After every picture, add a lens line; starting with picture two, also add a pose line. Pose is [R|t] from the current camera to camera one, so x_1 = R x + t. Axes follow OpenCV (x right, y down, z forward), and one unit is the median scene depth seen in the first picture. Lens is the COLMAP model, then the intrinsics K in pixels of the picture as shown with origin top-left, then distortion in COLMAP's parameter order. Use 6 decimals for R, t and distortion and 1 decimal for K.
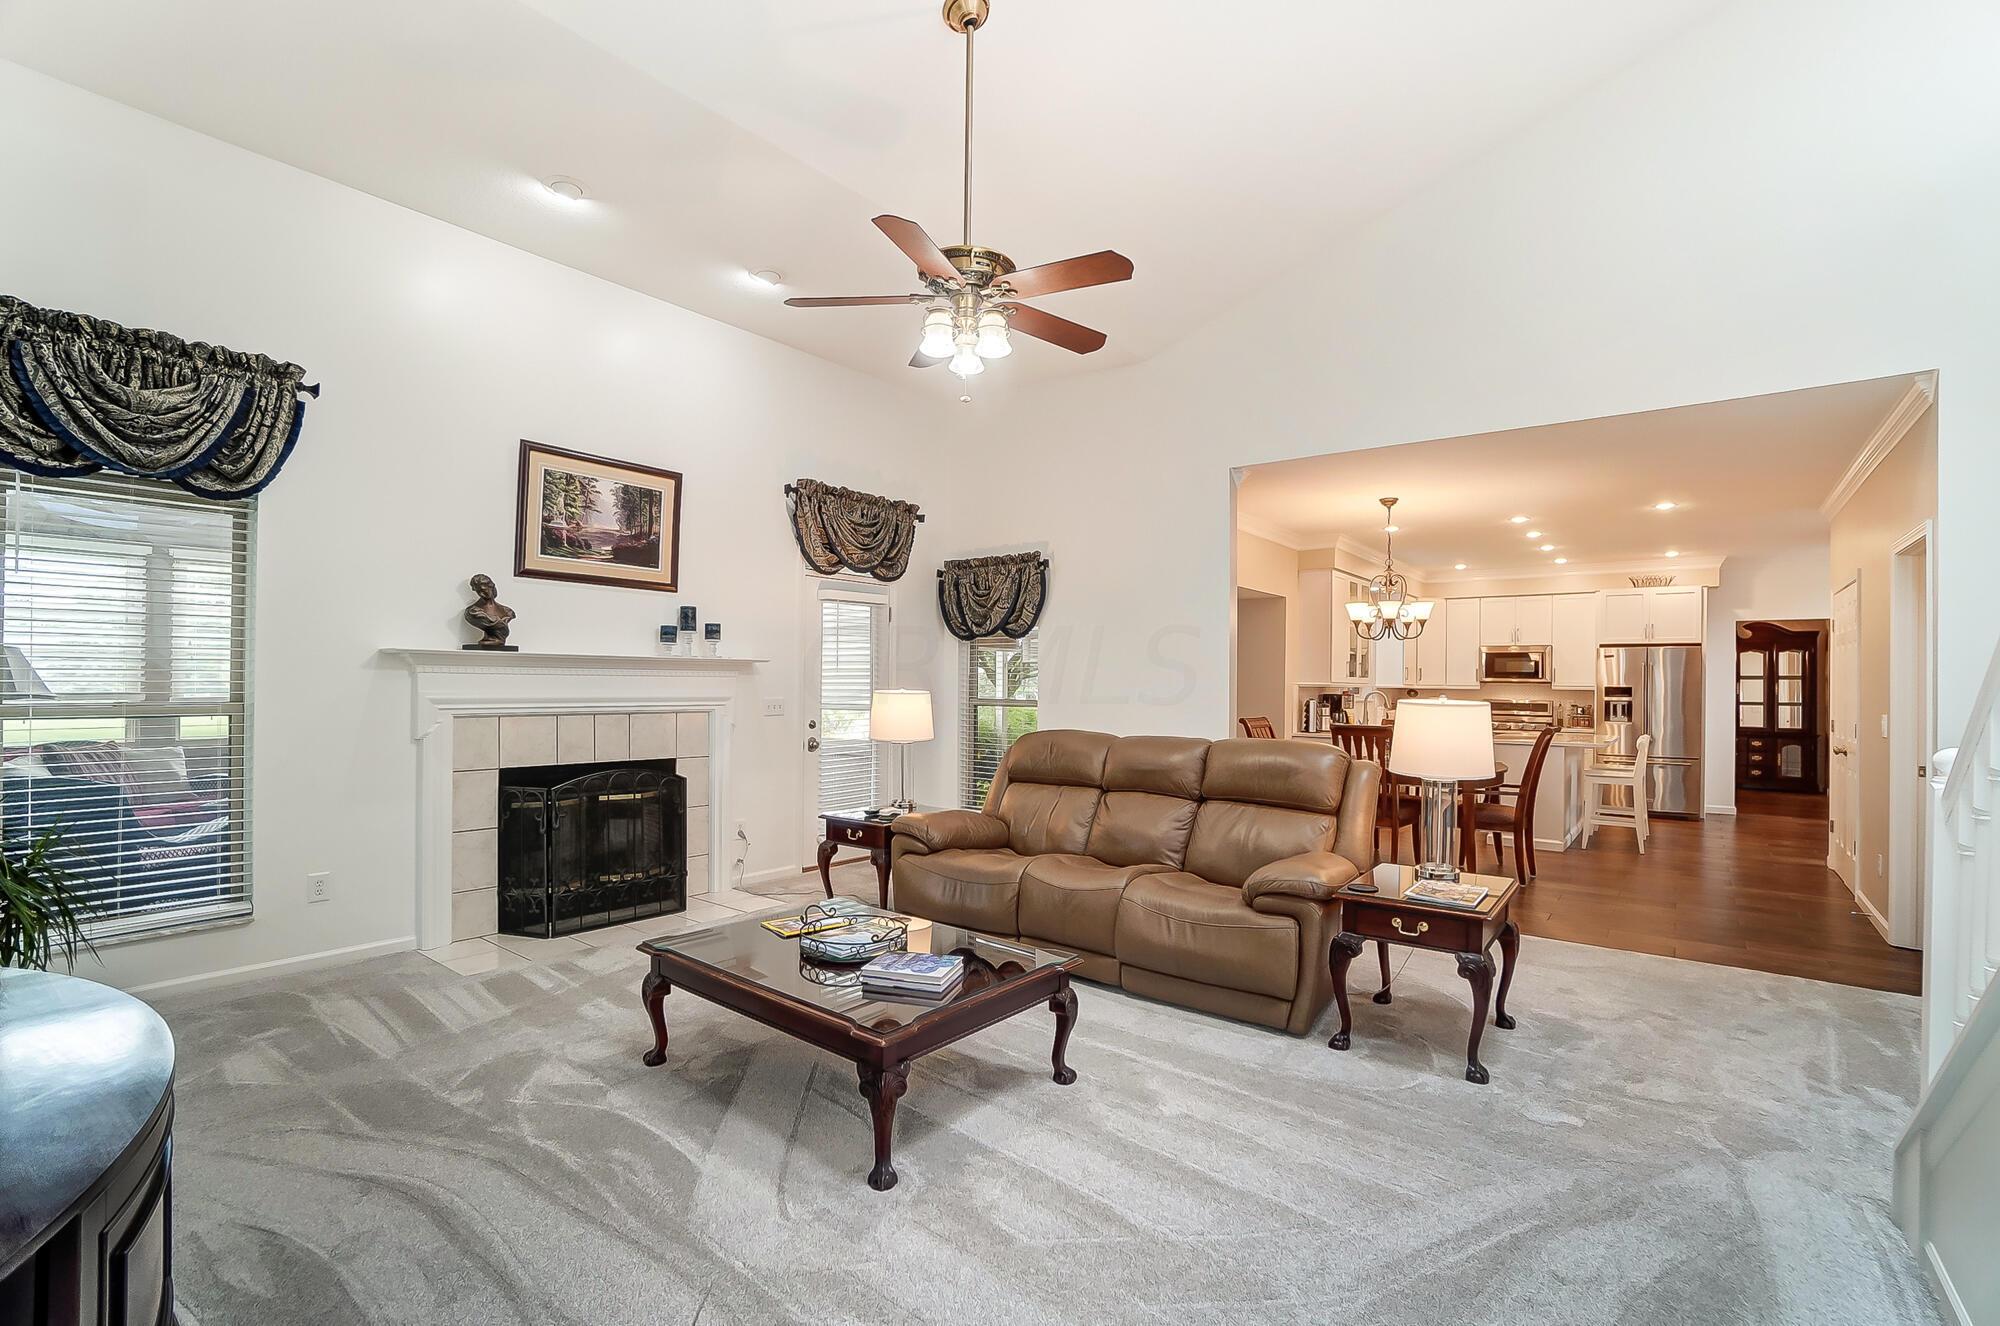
lens RADIAL K [[872.1, 0, 1003.8], [0, 872.1, 676.8], [0, 0, 1]] dist [0.001907, 0.000137]
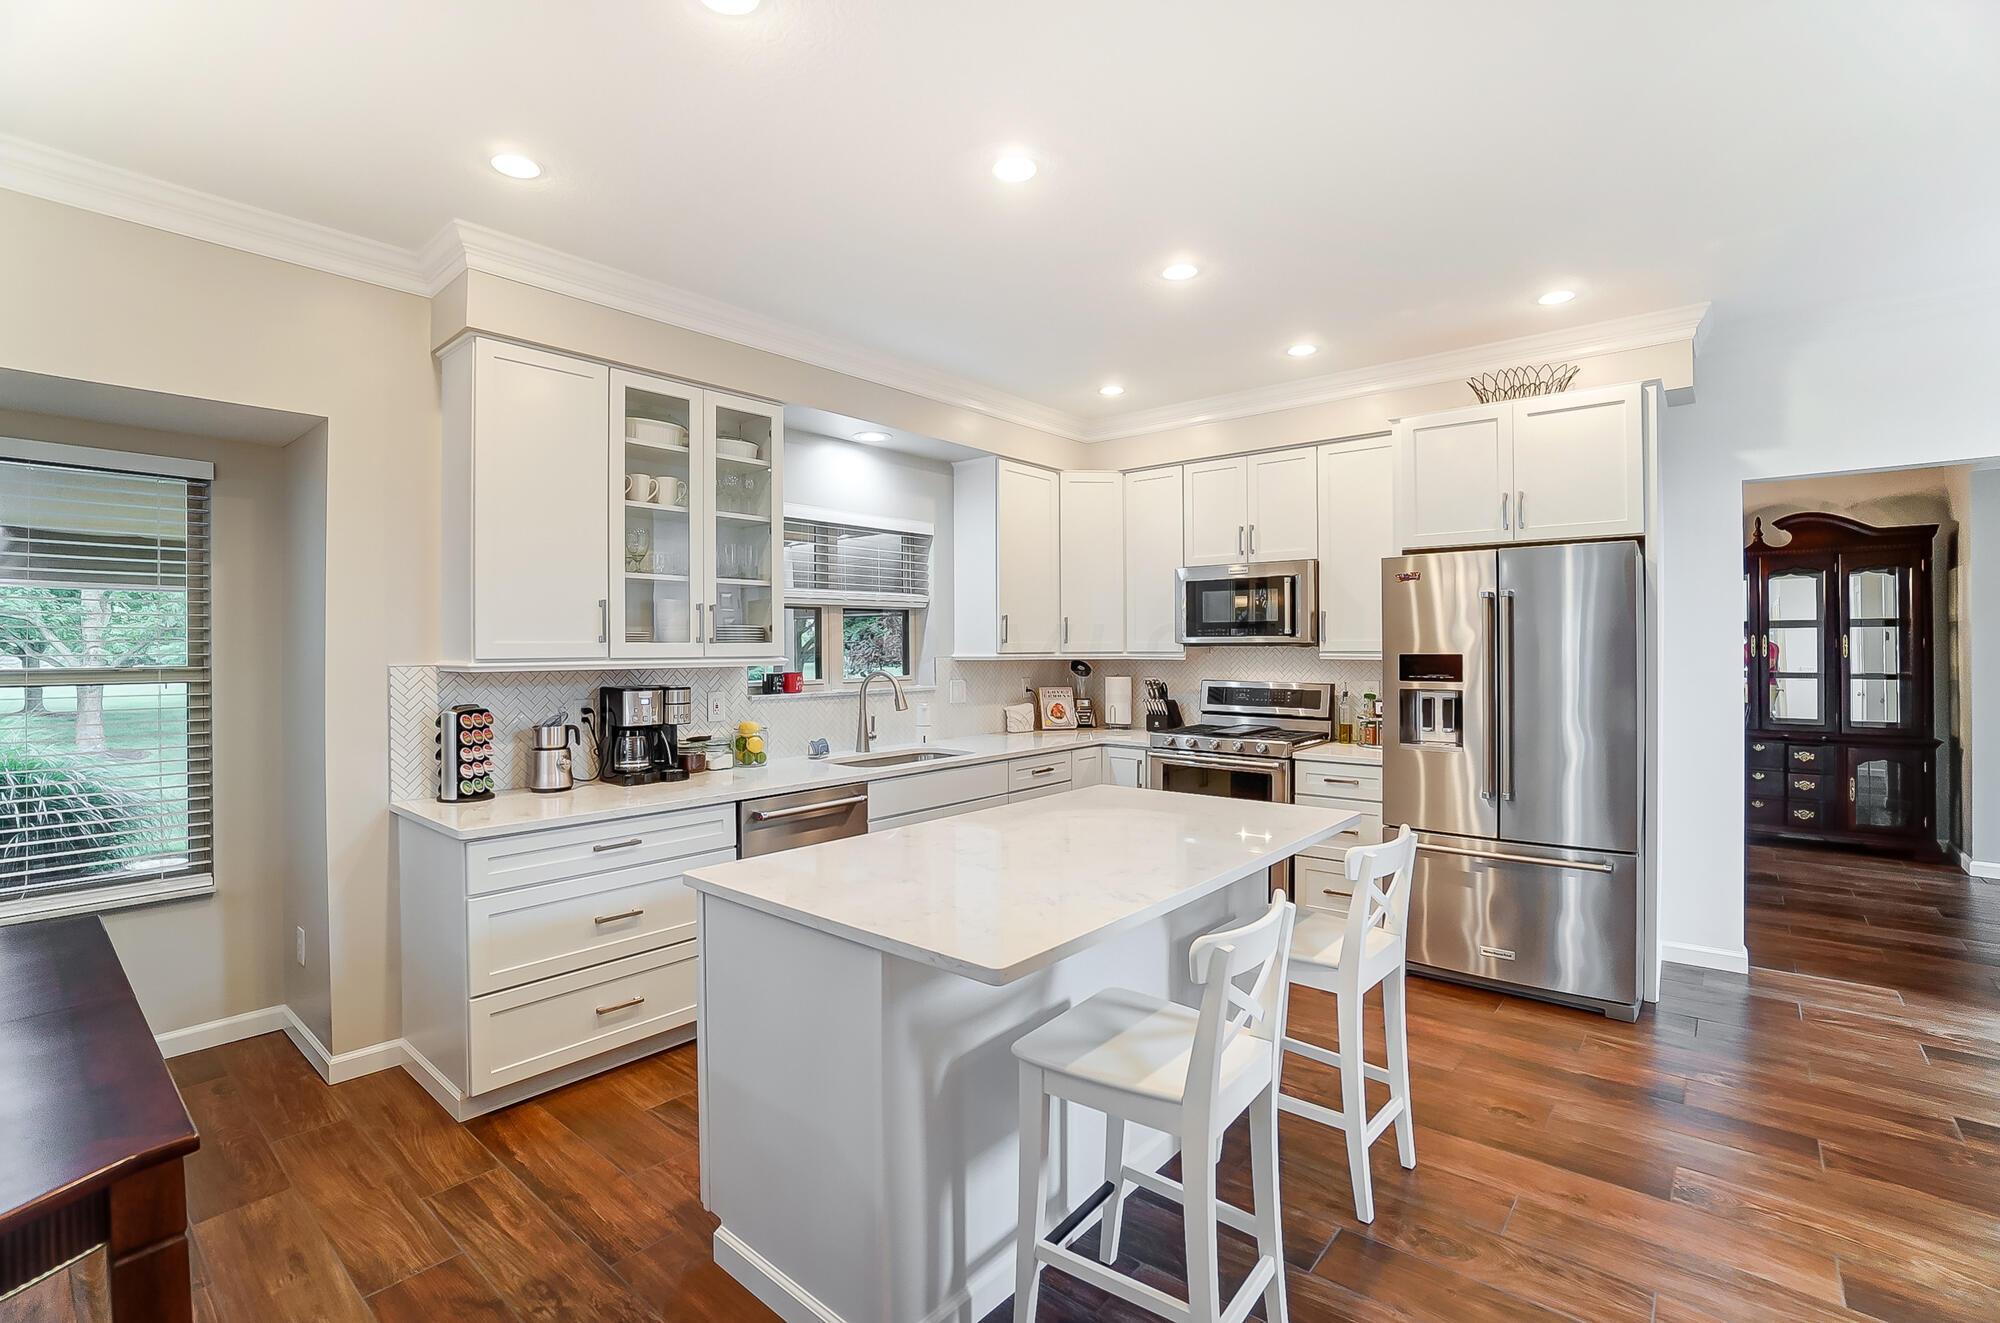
lens RADIAL K [[903.8, 0, 1002.5], [0, 903.8, 650.7], [0, 0, 1]] dist [0.032106, 0.000471]
pose [[0.999762, -0.018583, -0.011462, 0.226396], [0.018703, 0.999771, 0.010441, 0.000958], [0.011265, -0.010653, 0.999880, 0.256927]]
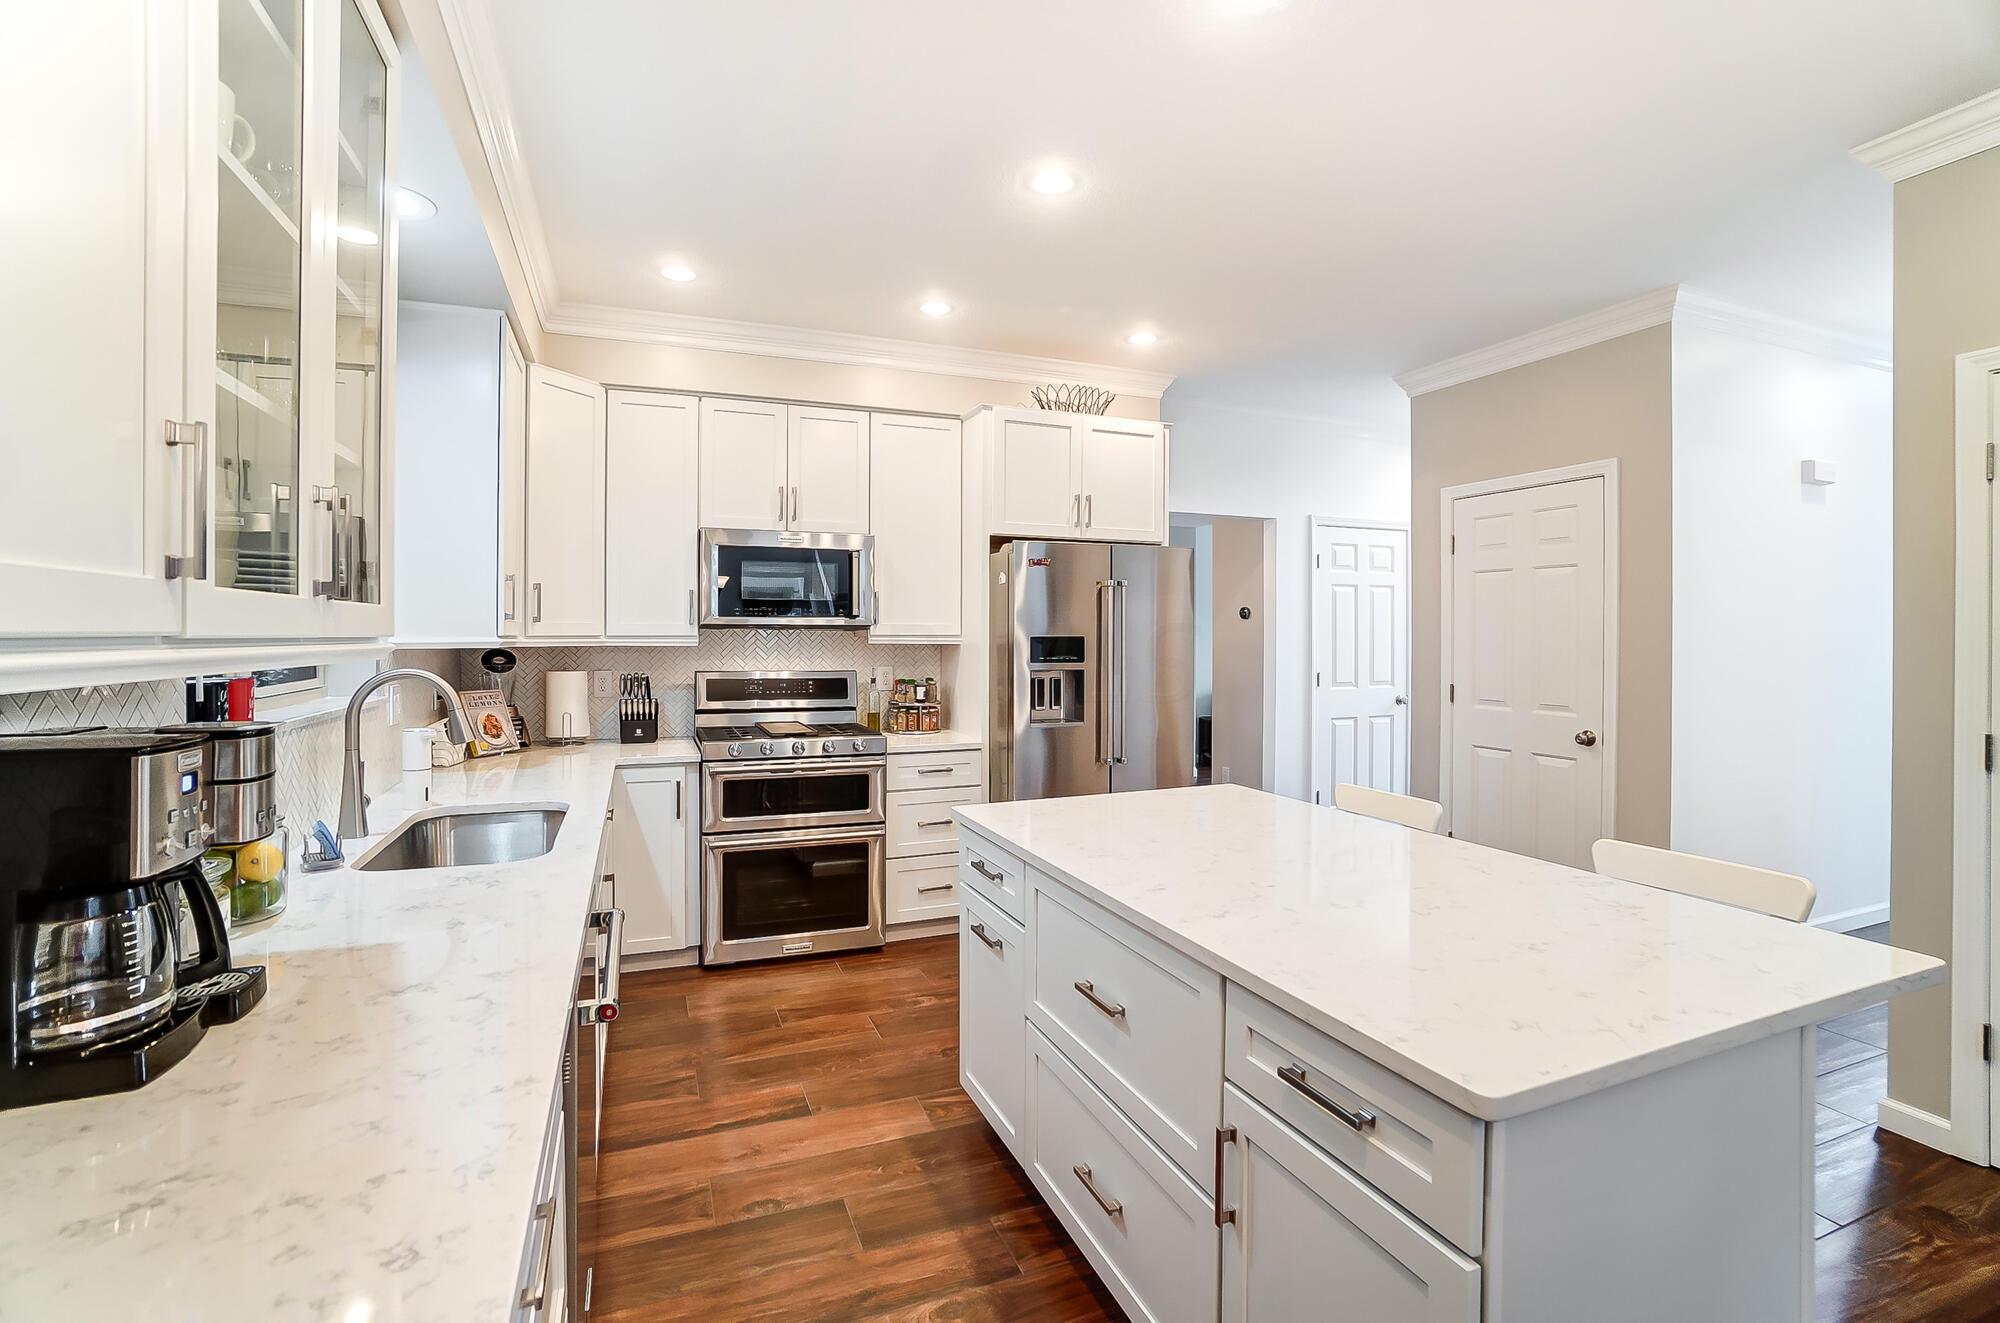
lens RADIAL K [[913.0, 0, 1004.7], [0, 913.0, 636.1], [0, 0, 1]] dist [0.000137, 0.000122]
pose [[0.514114, -0.016286, 0.857567, 0.141272], [0.001995, 0.999840, 0.017791, 0.001452], [-0.857720, -0.007436, 0.514064, 0.346411]]
